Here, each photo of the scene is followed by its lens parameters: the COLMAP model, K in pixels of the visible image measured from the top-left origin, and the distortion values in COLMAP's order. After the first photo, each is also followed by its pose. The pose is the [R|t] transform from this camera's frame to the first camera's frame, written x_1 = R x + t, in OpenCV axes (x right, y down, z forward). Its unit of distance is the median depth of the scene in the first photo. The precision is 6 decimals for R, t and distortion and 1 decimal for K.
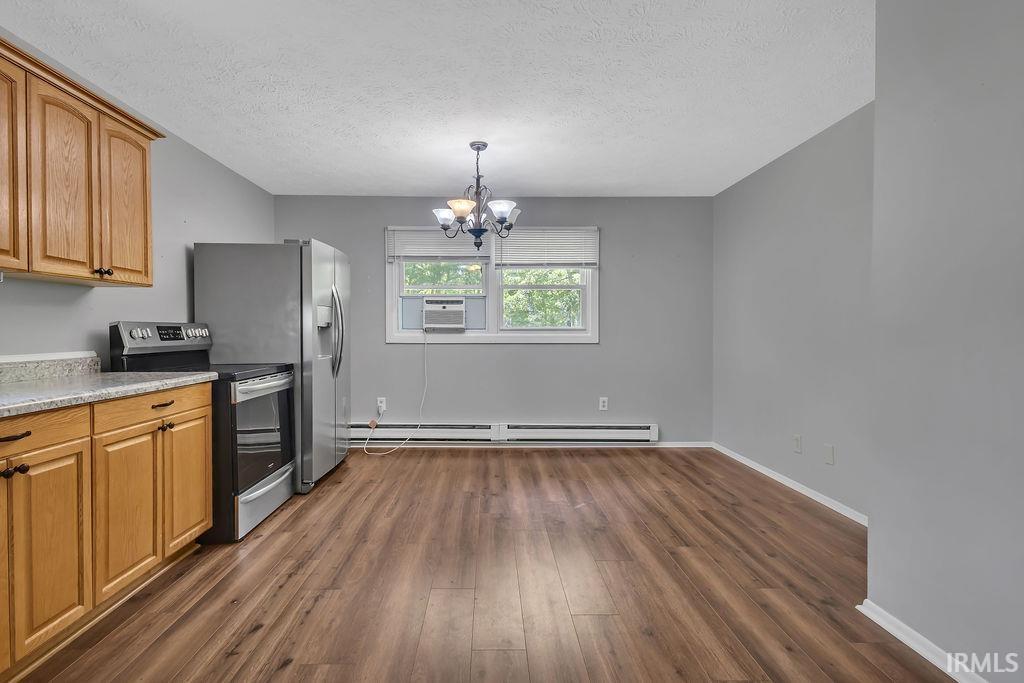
lens RADIAL K [[484.2, 0, 494.8], [0, 484.2, 337.2], [0, 0, 1]] dist [0.006192, 0.000554]
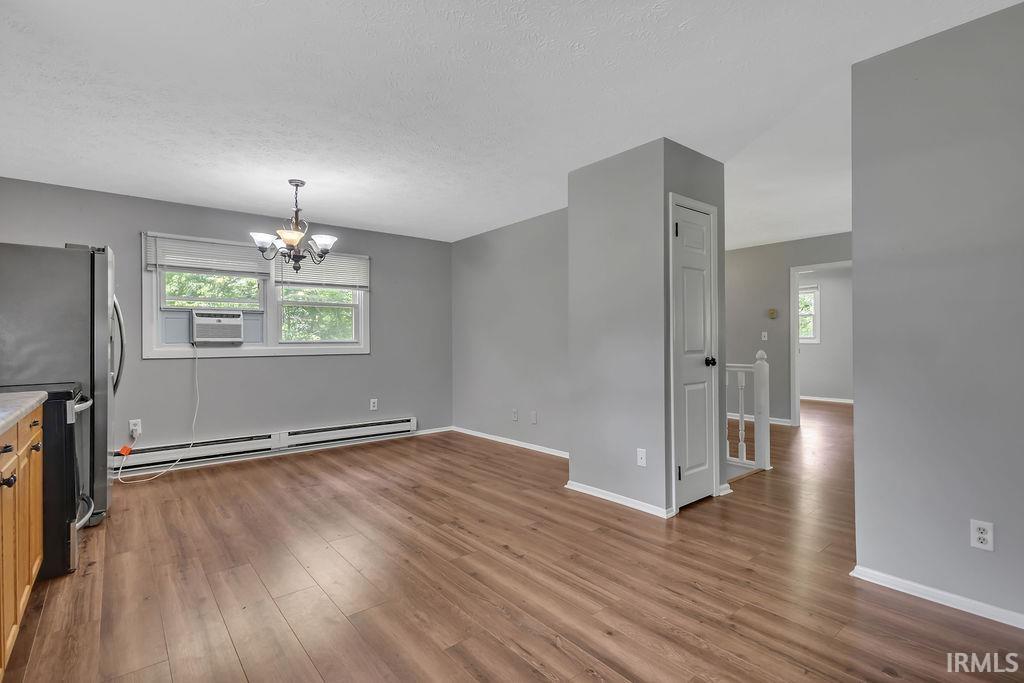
lens RADIAL K [[482.4, 0, 532.2], [0, 482.4, 337.7], [0, 0, 1]] dist [0.003105, -0.000397]
pose [[0.760146, -0.001277, 0.649751, -0.364568], [0.018008, 0.999655, -0.019103, 0.004204], [-0.649503, 0.026222, 0.759907, -0.230425]]
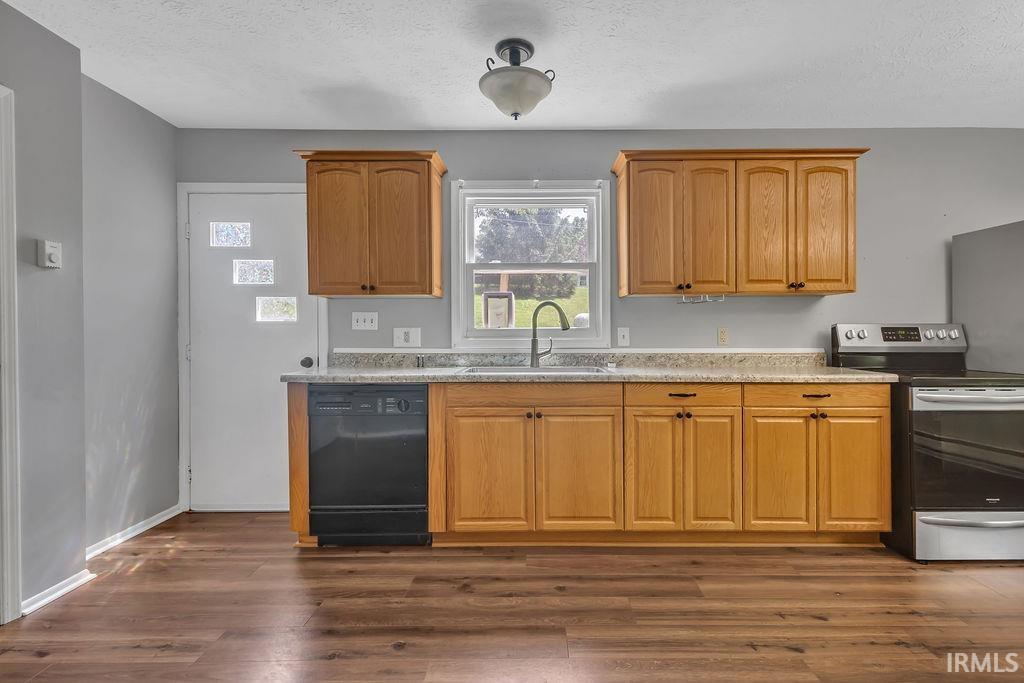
lens RADIAL K [[482.4, 0, 532.2], [0, 482.4, 337.7], [0, 0, 1]] dist [0.003105, -0.000397]
pose [[-0.011354, 0.010111, -0.999884, 0.309571], [-0.012162, 0.999874, 0.010249, -0.001725], [0.999862, 0.012277, -0.011229, 0.221556]]
